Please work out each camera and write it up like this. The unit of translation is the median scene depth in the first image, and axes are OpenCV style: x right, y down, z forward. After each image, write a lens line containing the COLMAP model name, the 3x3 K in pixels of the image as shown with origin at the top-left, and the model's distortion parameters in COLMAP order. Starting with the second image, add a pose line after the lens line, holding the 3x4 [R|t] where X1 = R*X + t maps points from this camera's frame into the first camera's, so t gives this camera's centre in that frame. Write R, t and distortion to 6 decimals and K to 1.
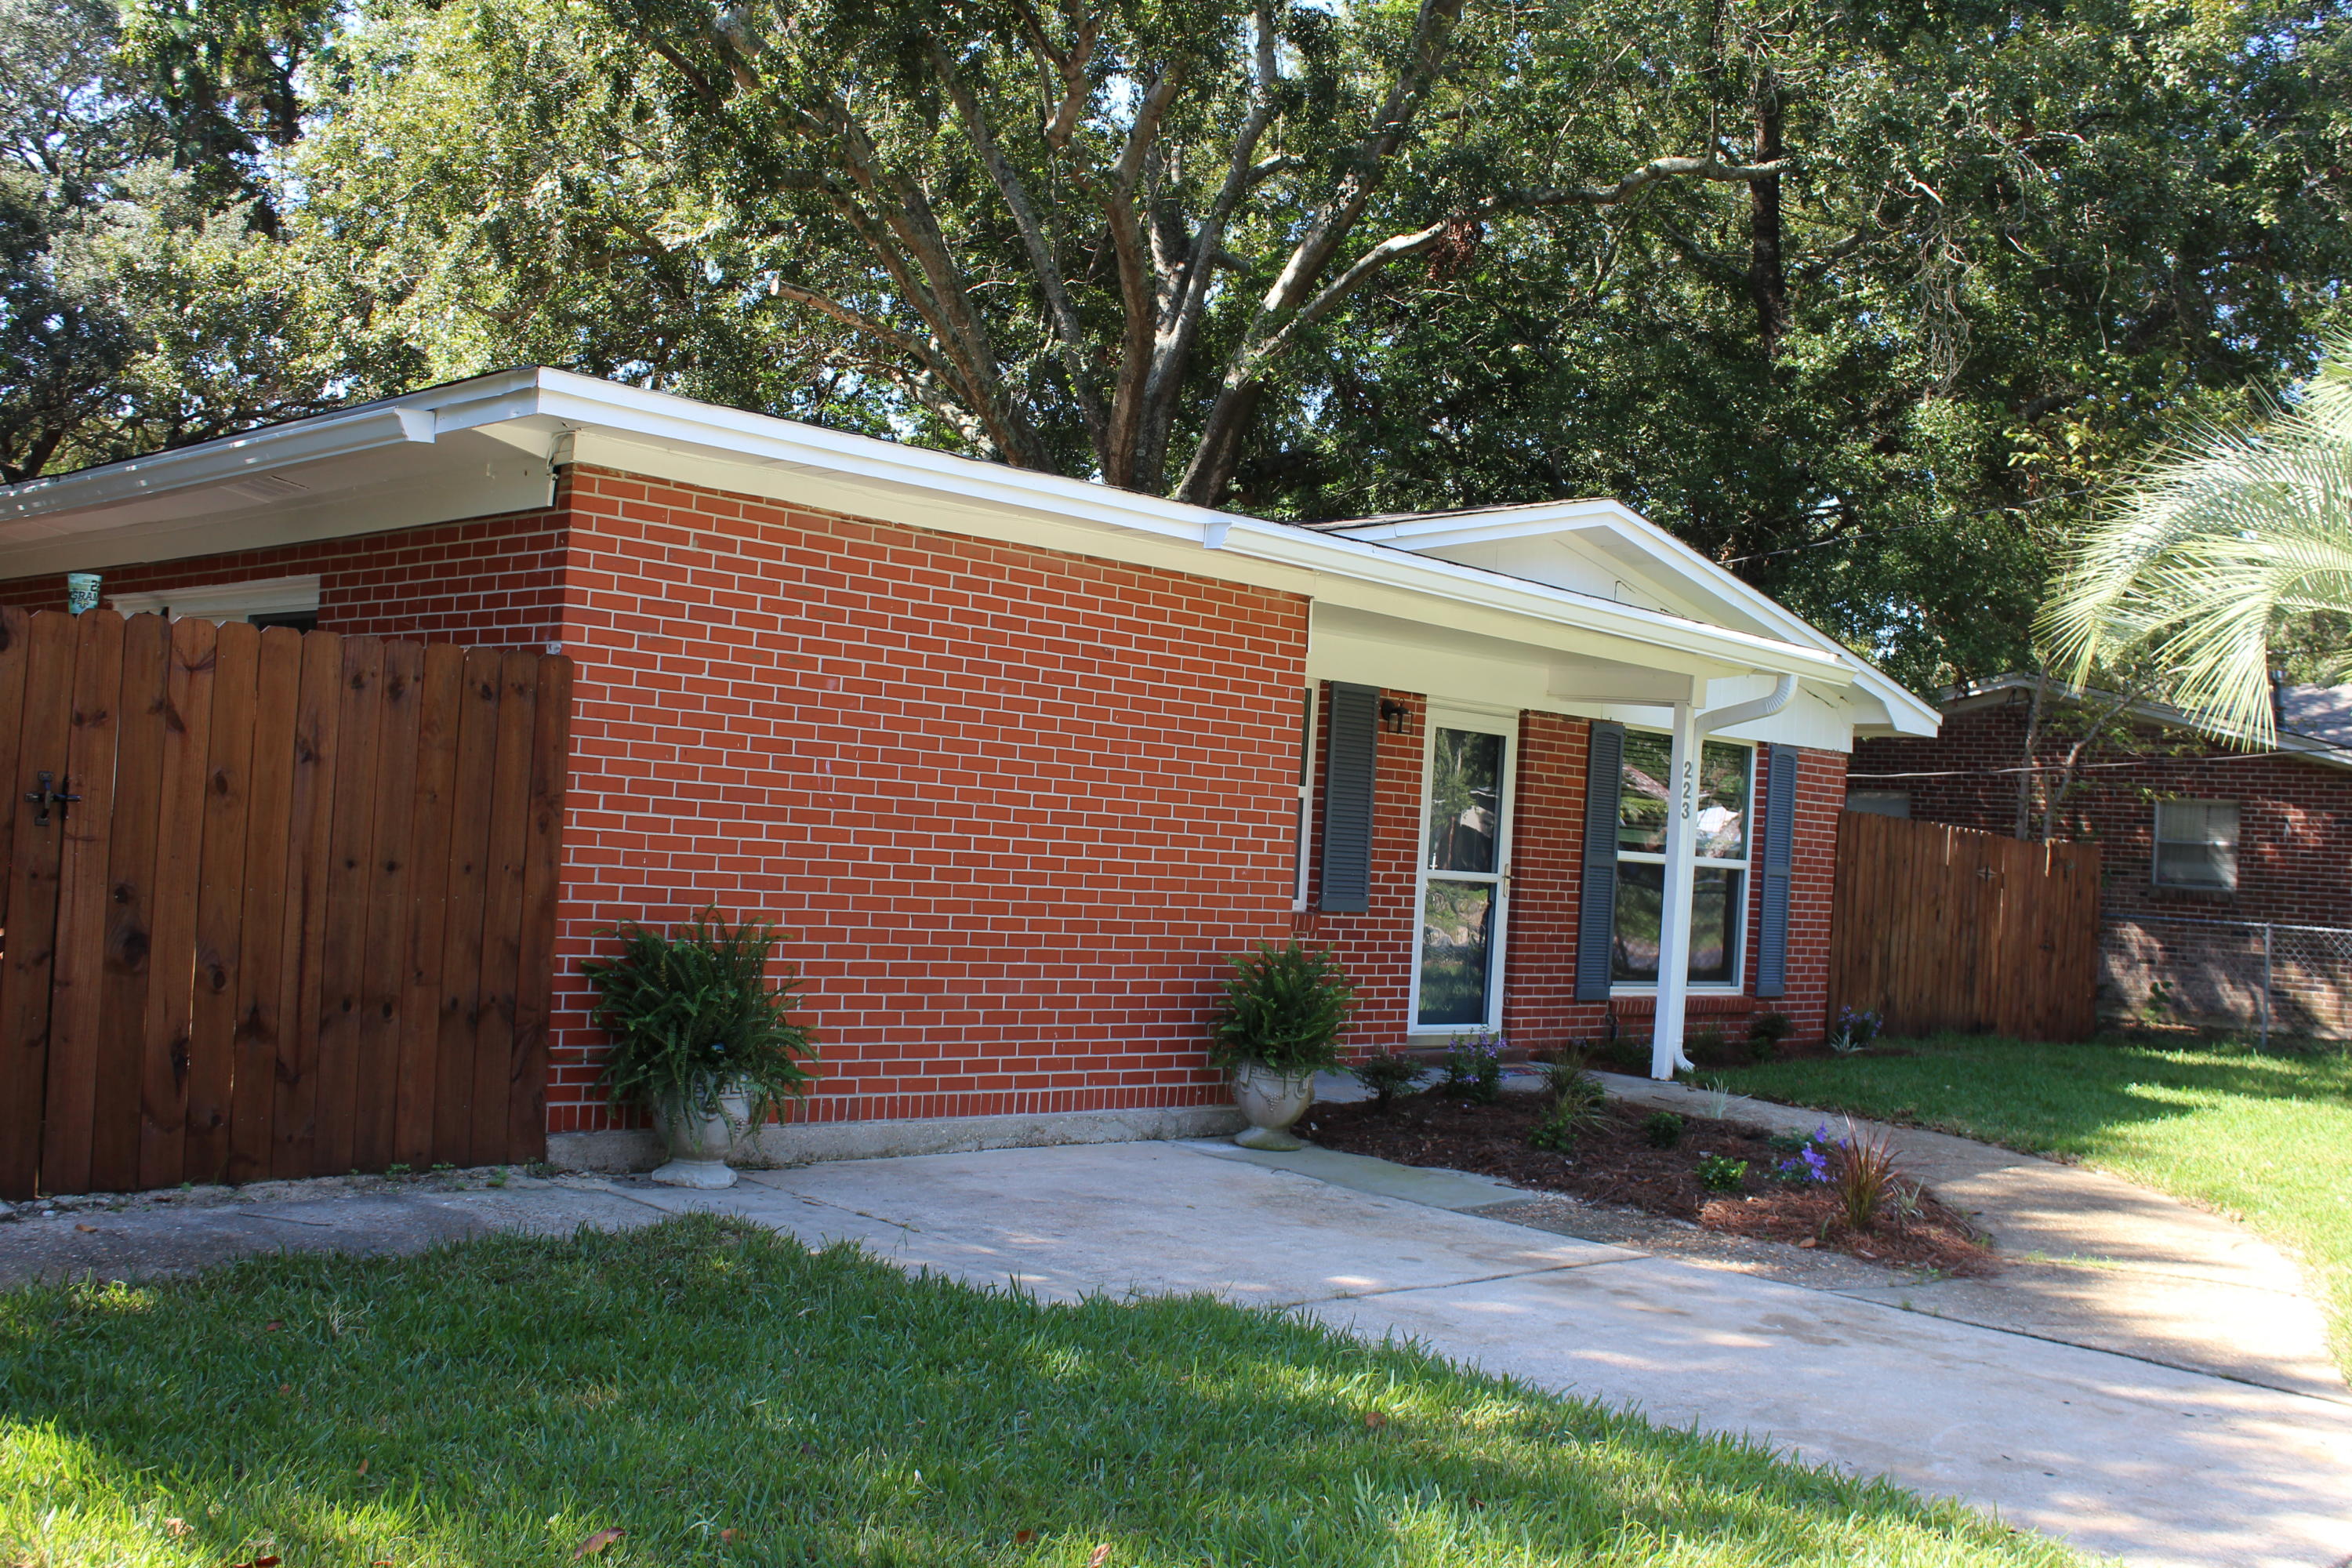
lens RADIAL K [[2393.6, 0, 1176.0], [0, 2393.6, 784.0], [0, 0, 1]] dist [-0.082604, 0.004706]
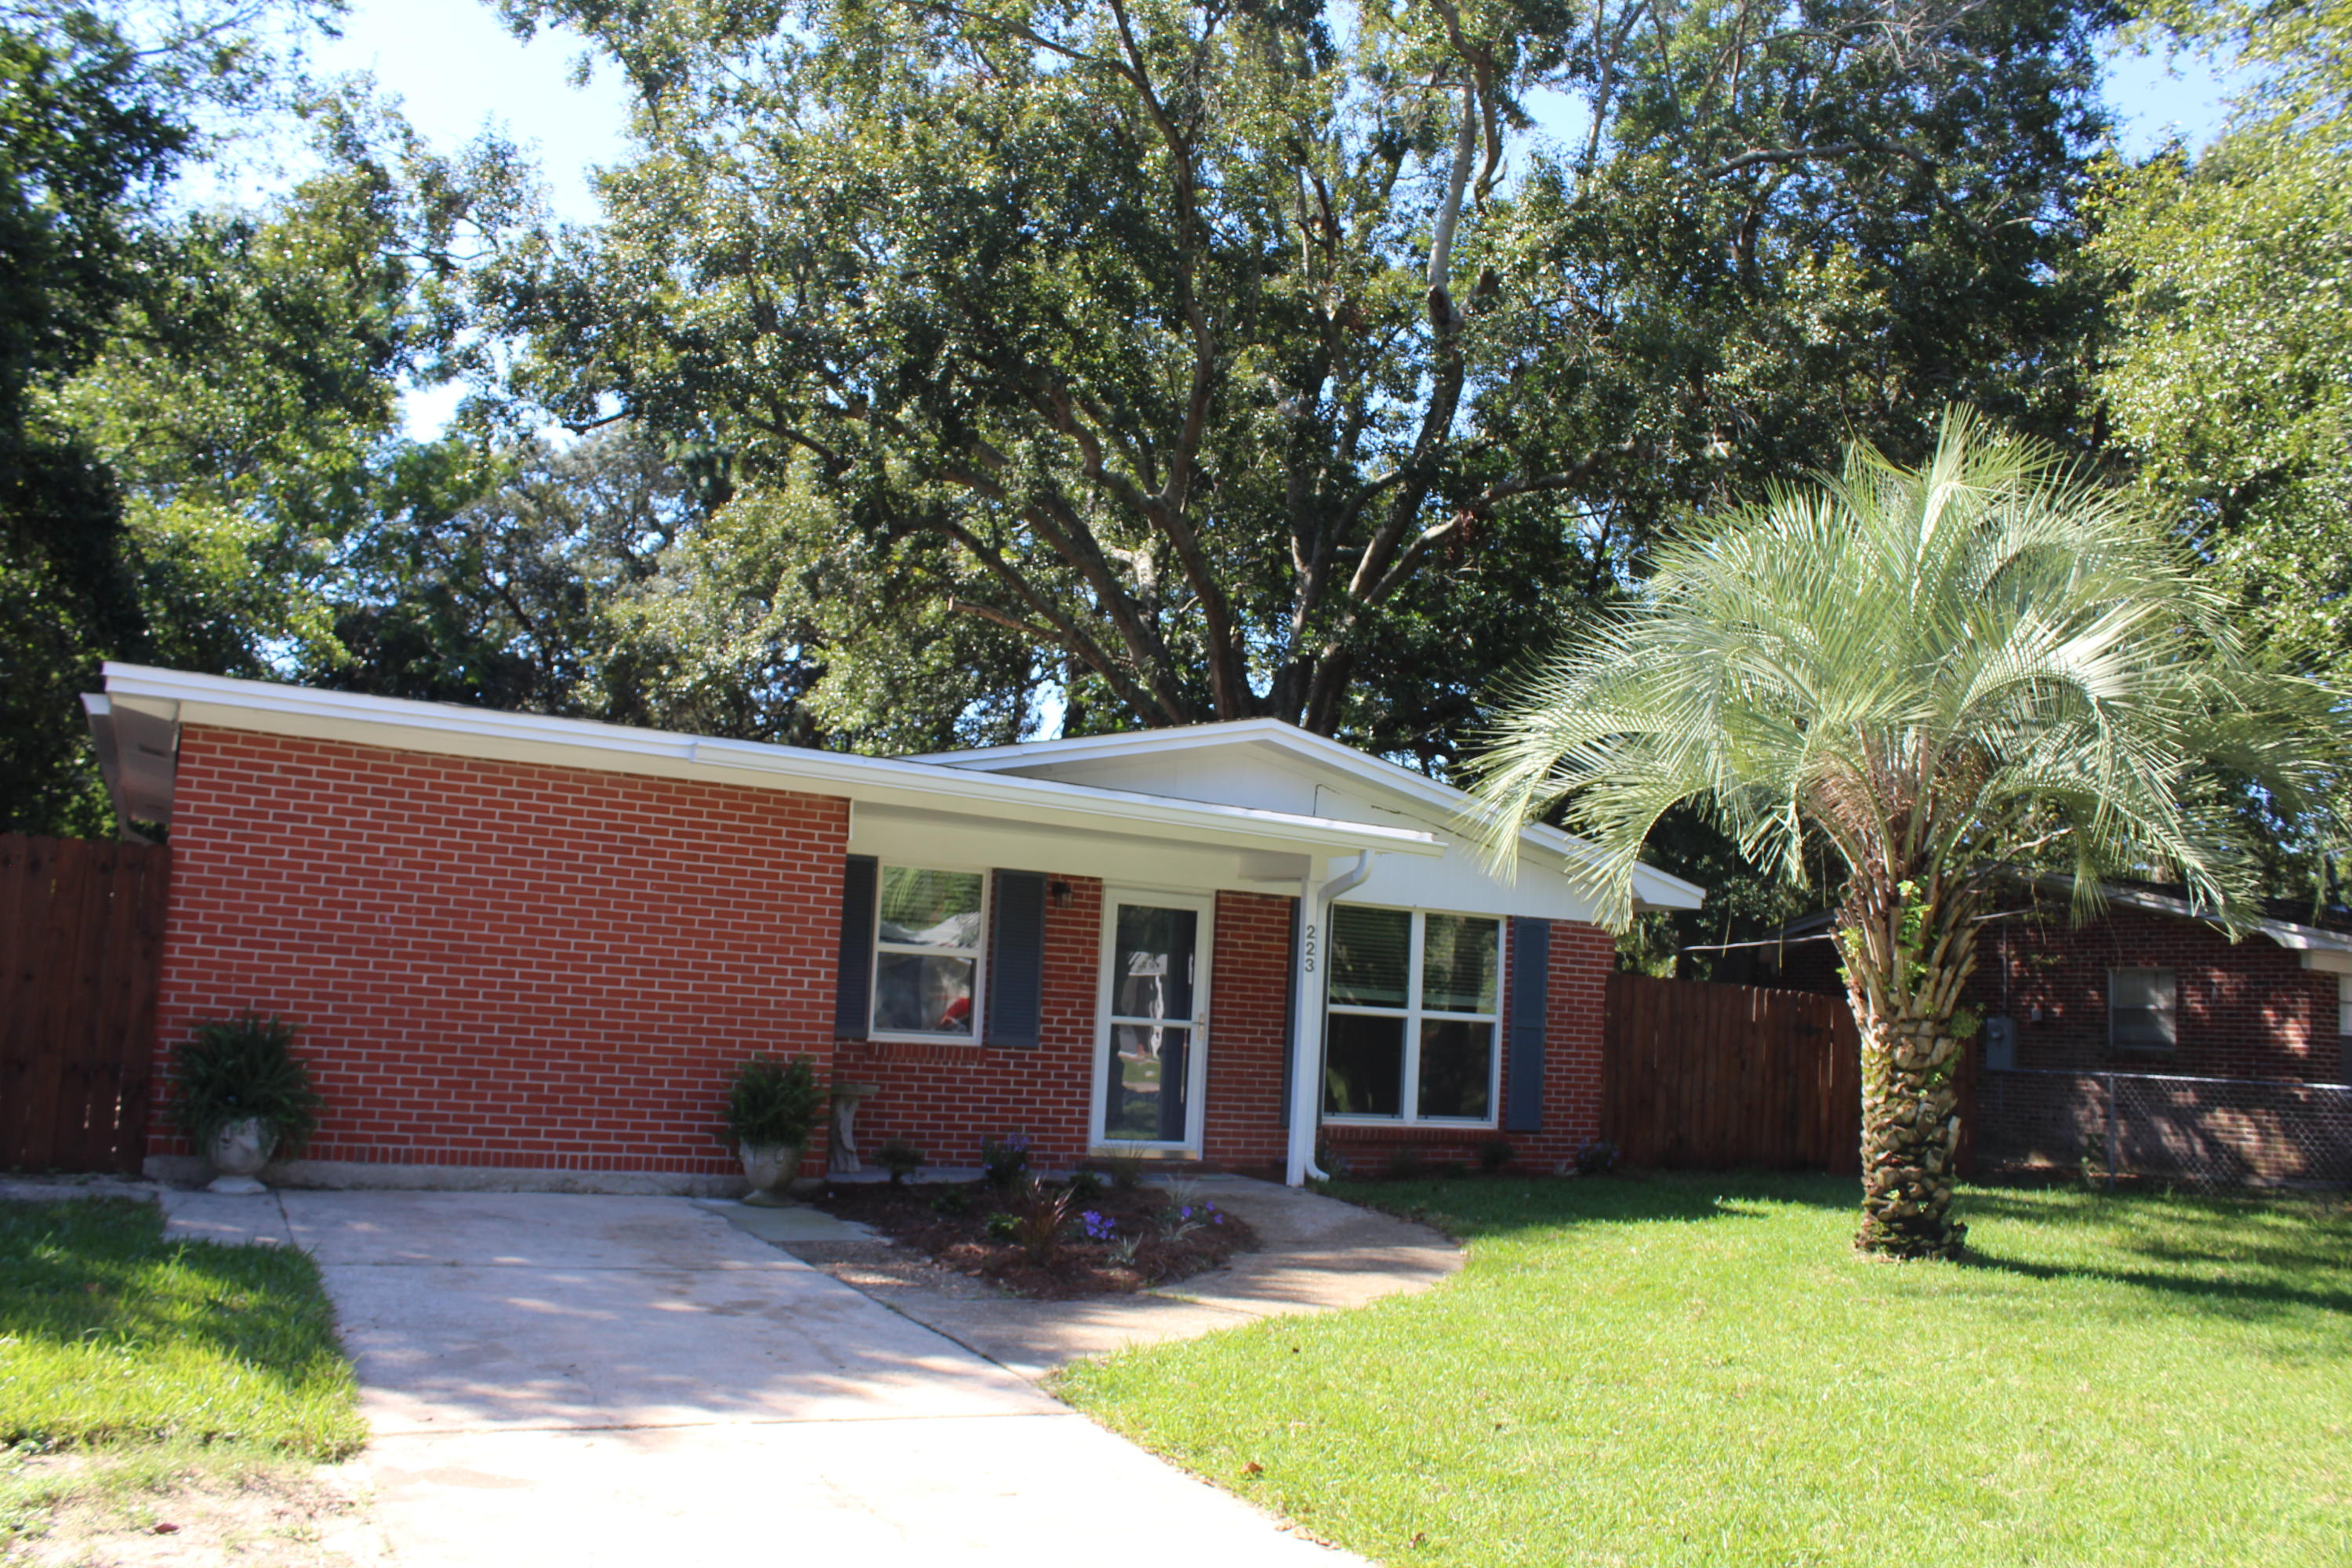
lens RADIAL K [[2003.5, 0, 1176.0], [0, 2003.5, 784.0], [0, 0, 1]] dist [-0.171484, 0.185284]
pose [[0.953171, -0.047438, -0.298690, 0.460040], [0.012173, 0.992839, -0.118835, 0.039829], [0.302188, 0.109633, 0.946923, -0.004976]]
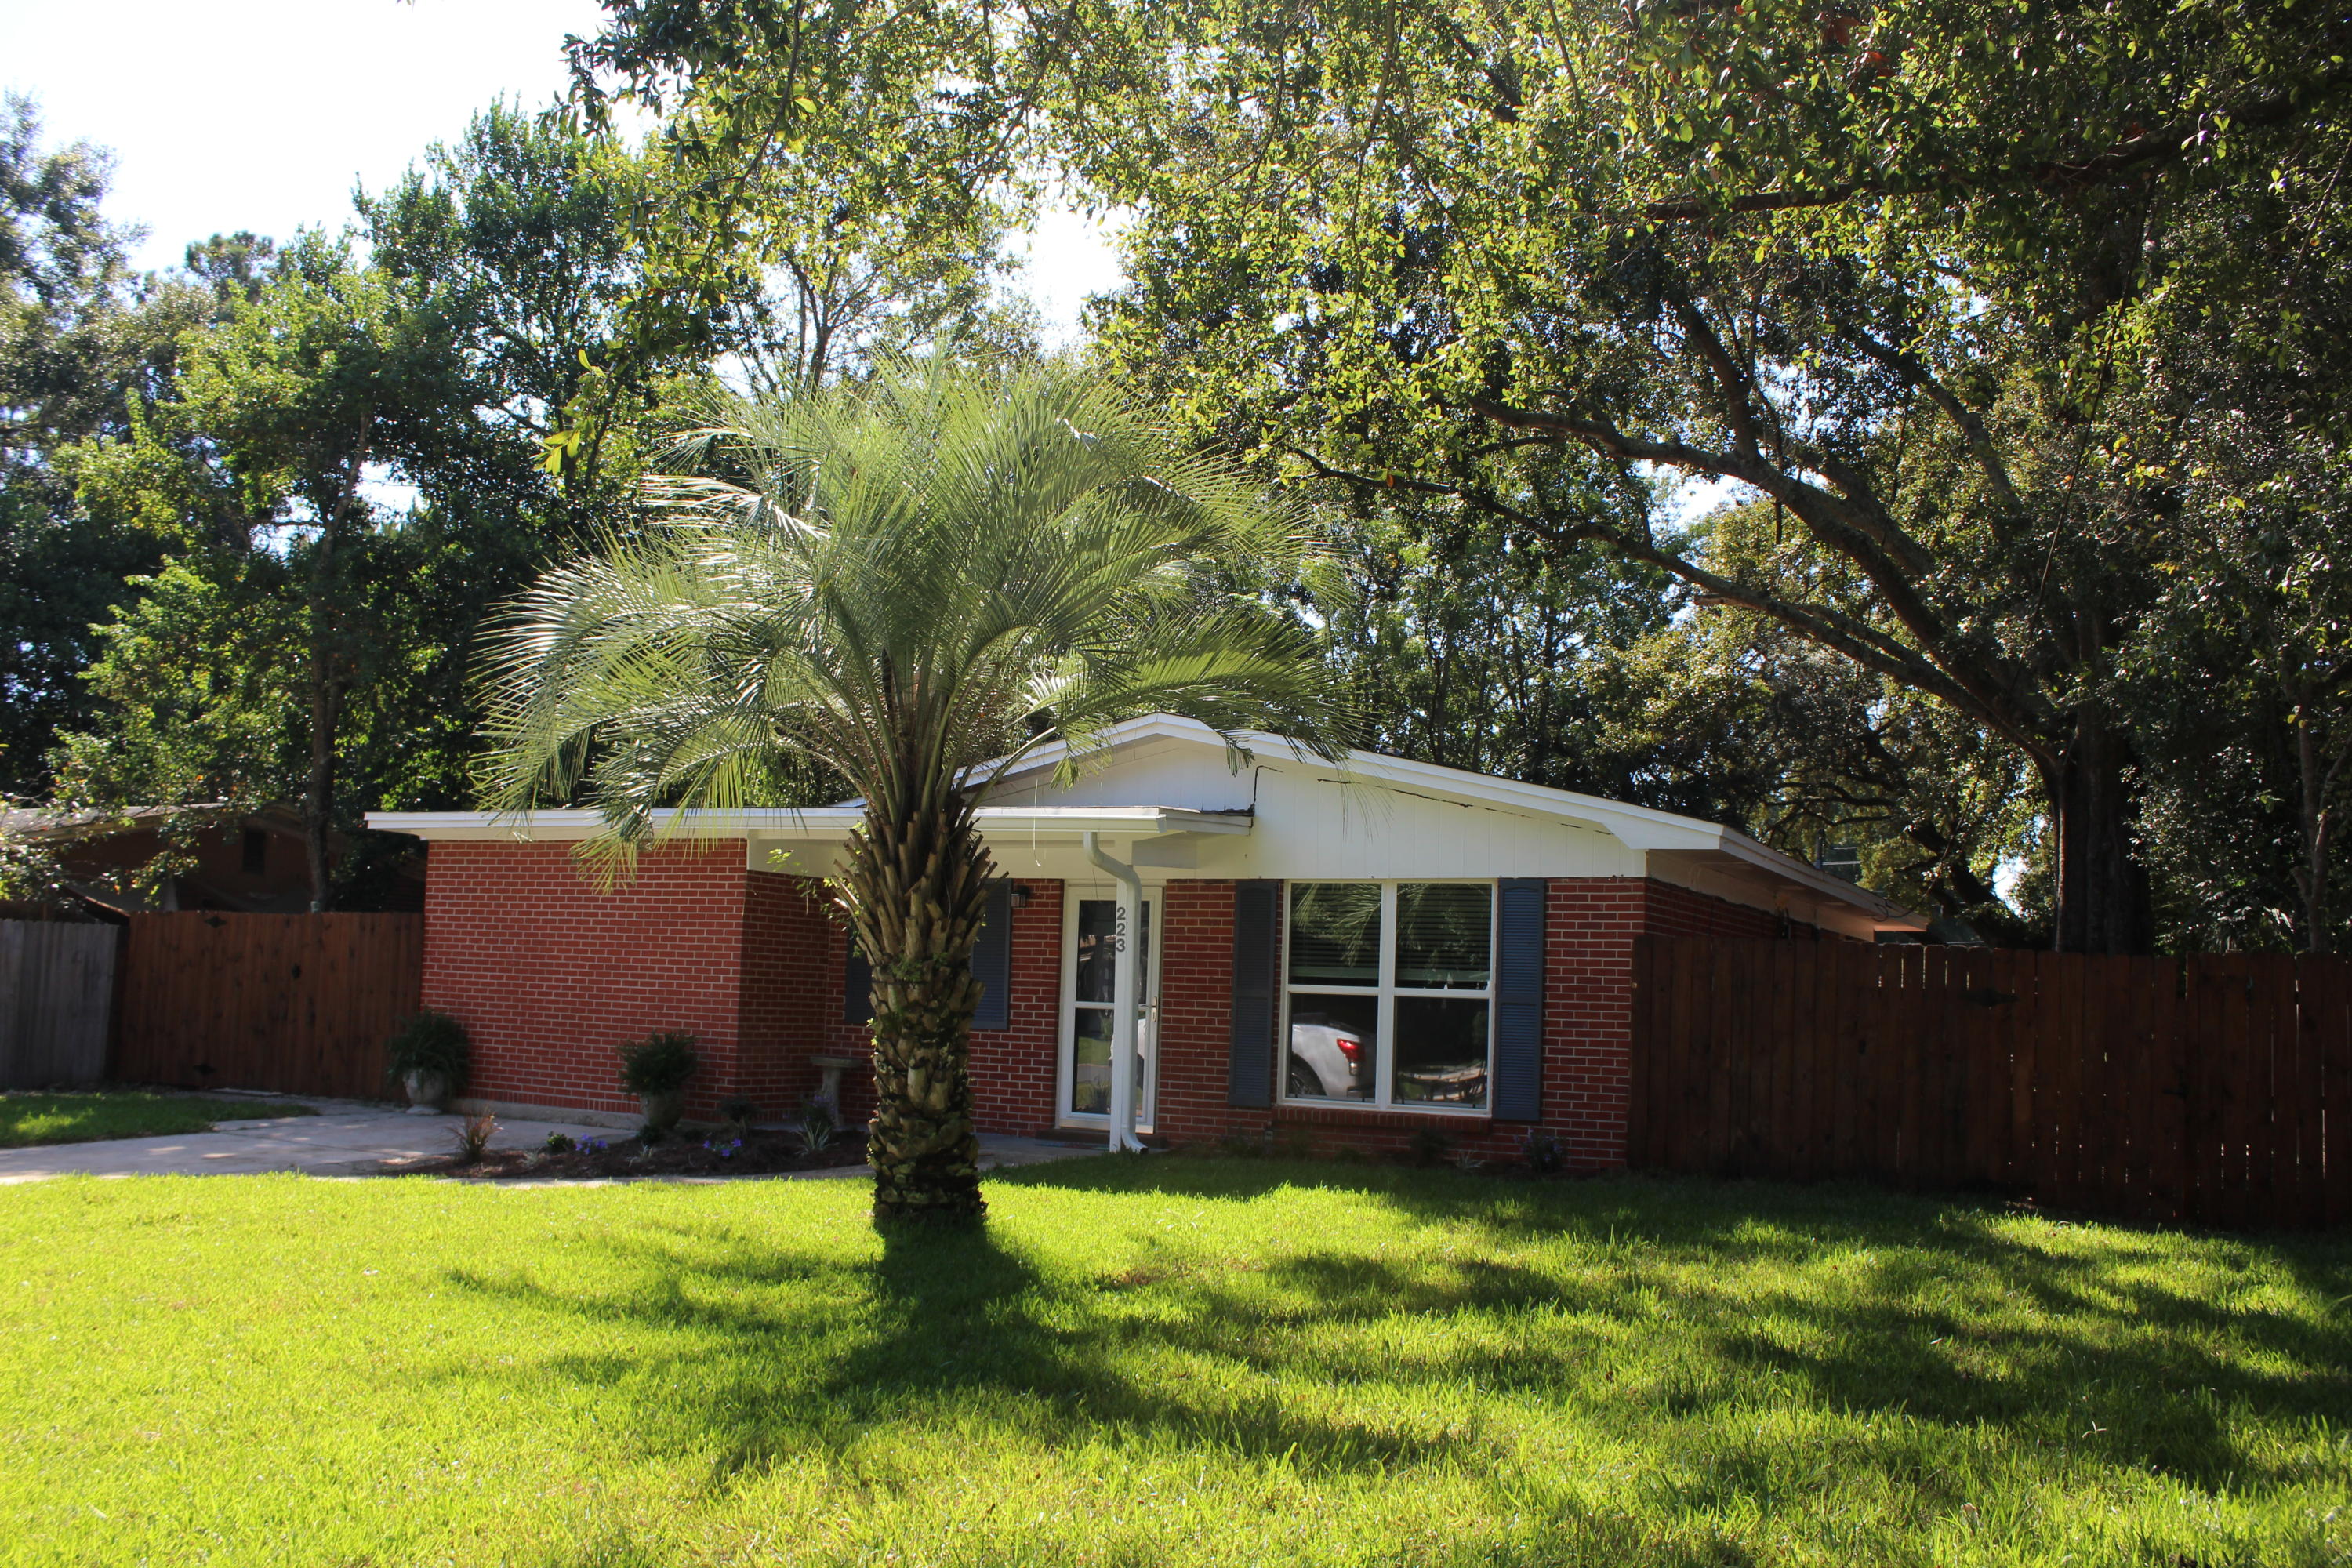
lens RADIAL K [[2003.5, 0, 1176.0], [0, 2003.5, 784.0], [0, 0, 1]] dist [-0.171484, 0.185284]
pose [[0.265519, -0.153051, -0.951880, 1.255403], [0.007508, 0.987617, -0.156703, 0.093661], [0.964076, 0.034461, 0.263380, 0.741304]]
